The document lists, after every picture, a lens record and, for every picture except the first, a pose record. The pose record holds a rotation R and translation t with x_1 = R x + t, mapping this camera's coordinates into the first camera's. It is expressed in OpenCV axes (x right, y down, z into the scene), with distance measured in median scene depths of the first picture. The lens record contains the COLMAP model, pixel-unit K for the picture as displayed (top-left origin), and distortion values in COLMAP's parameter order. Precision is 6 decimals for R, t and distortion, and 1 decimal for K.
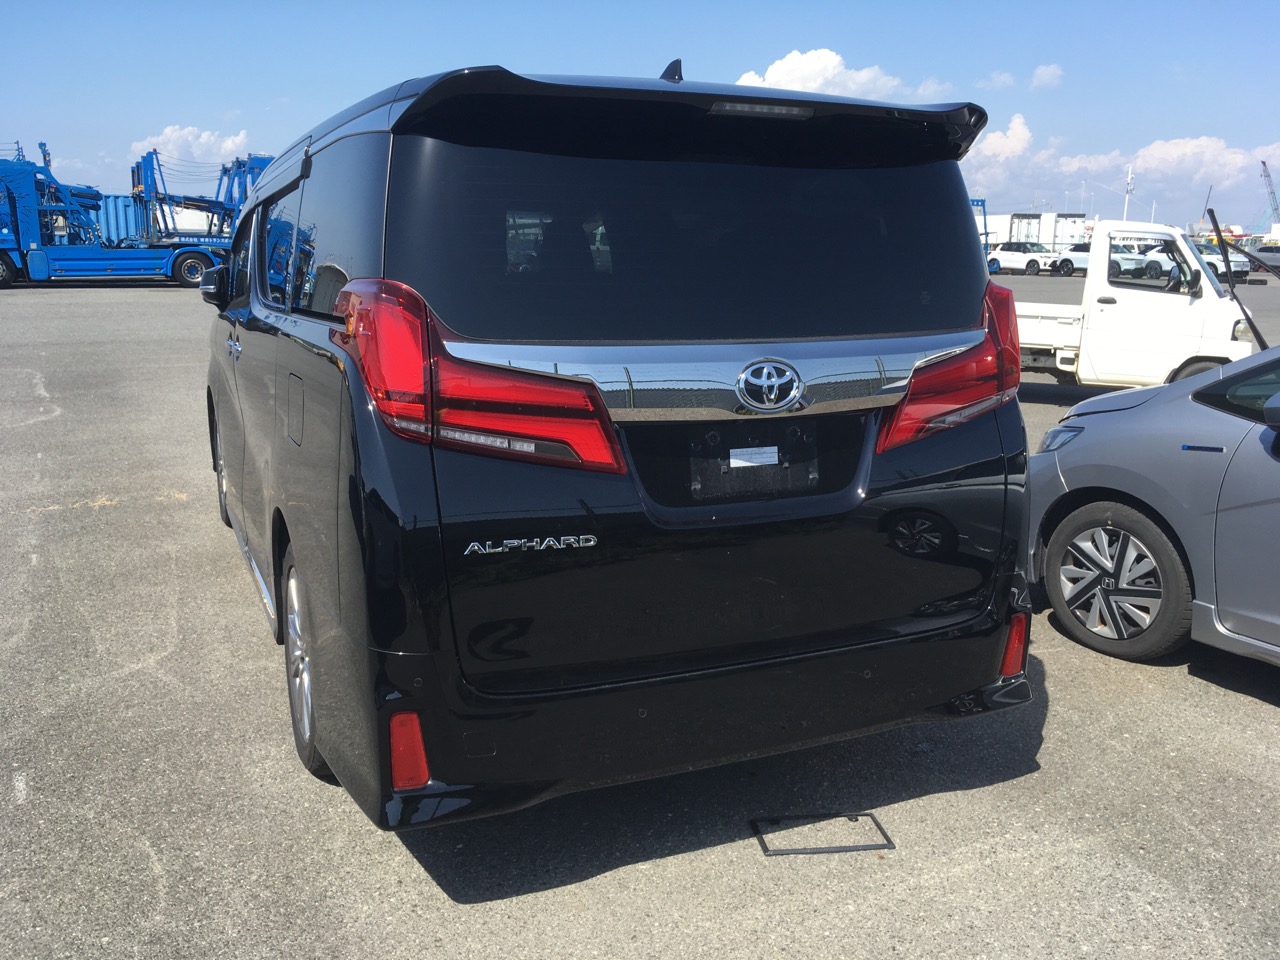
lens RADIAL K [[1073.7, 0, 634.4], [0, 1073.7, 478.2], [0, 0, 1]] dist [0.051478, -0.077424]
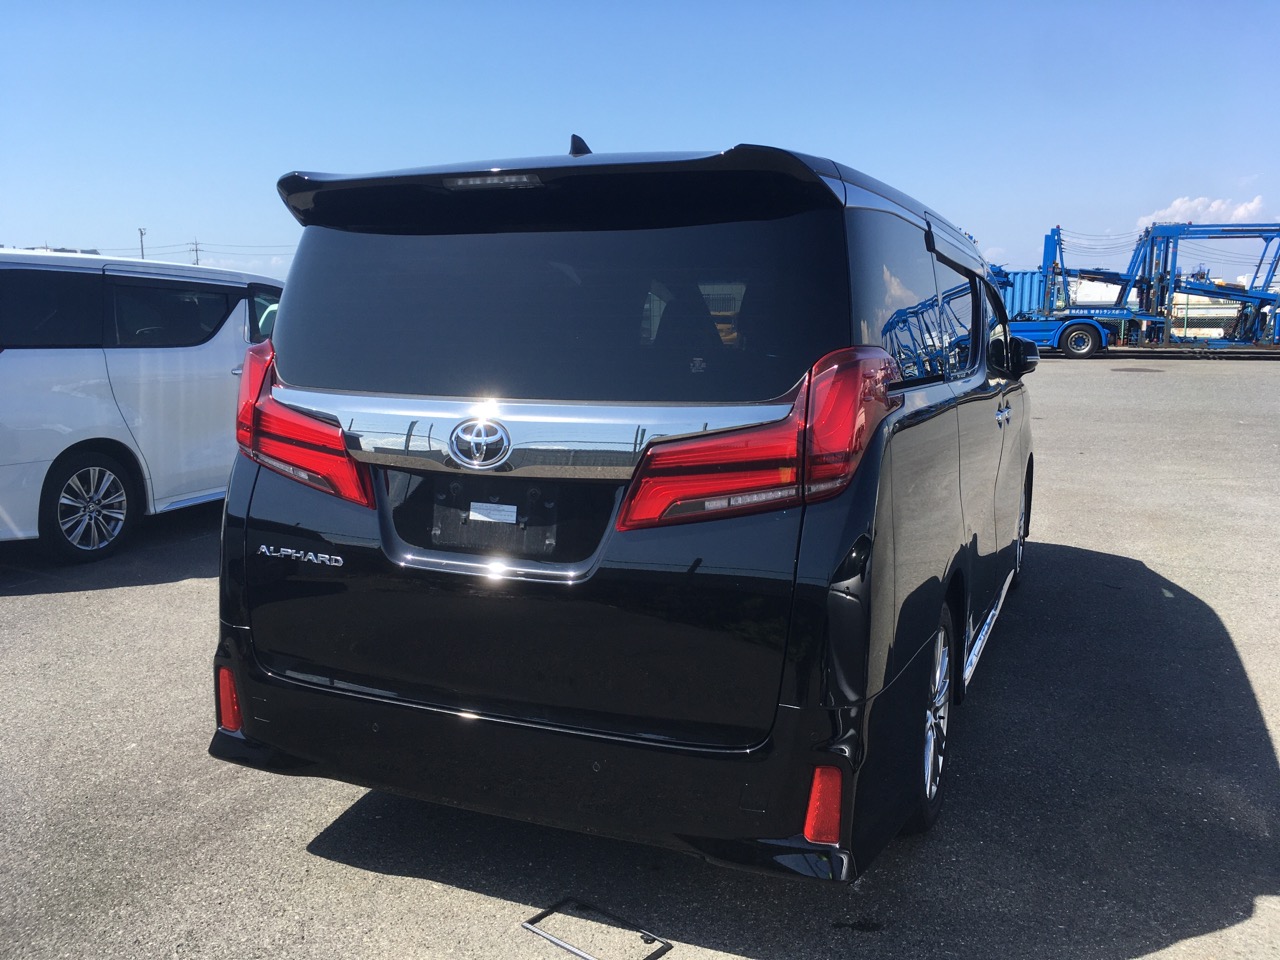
lens RADIAL K [[1073.7, 0, 634.9], [0, 1073.7, 474.2], [0, 0, 1]] dist [0.051478, -0.077424]
pose [[0.690858, 0.098158, -0.716296, 0.925754], [-0.146709, 0.989162, -0.005949, -0.069382], [0.707949, 0.109197, 0.697771, 0.372959]]
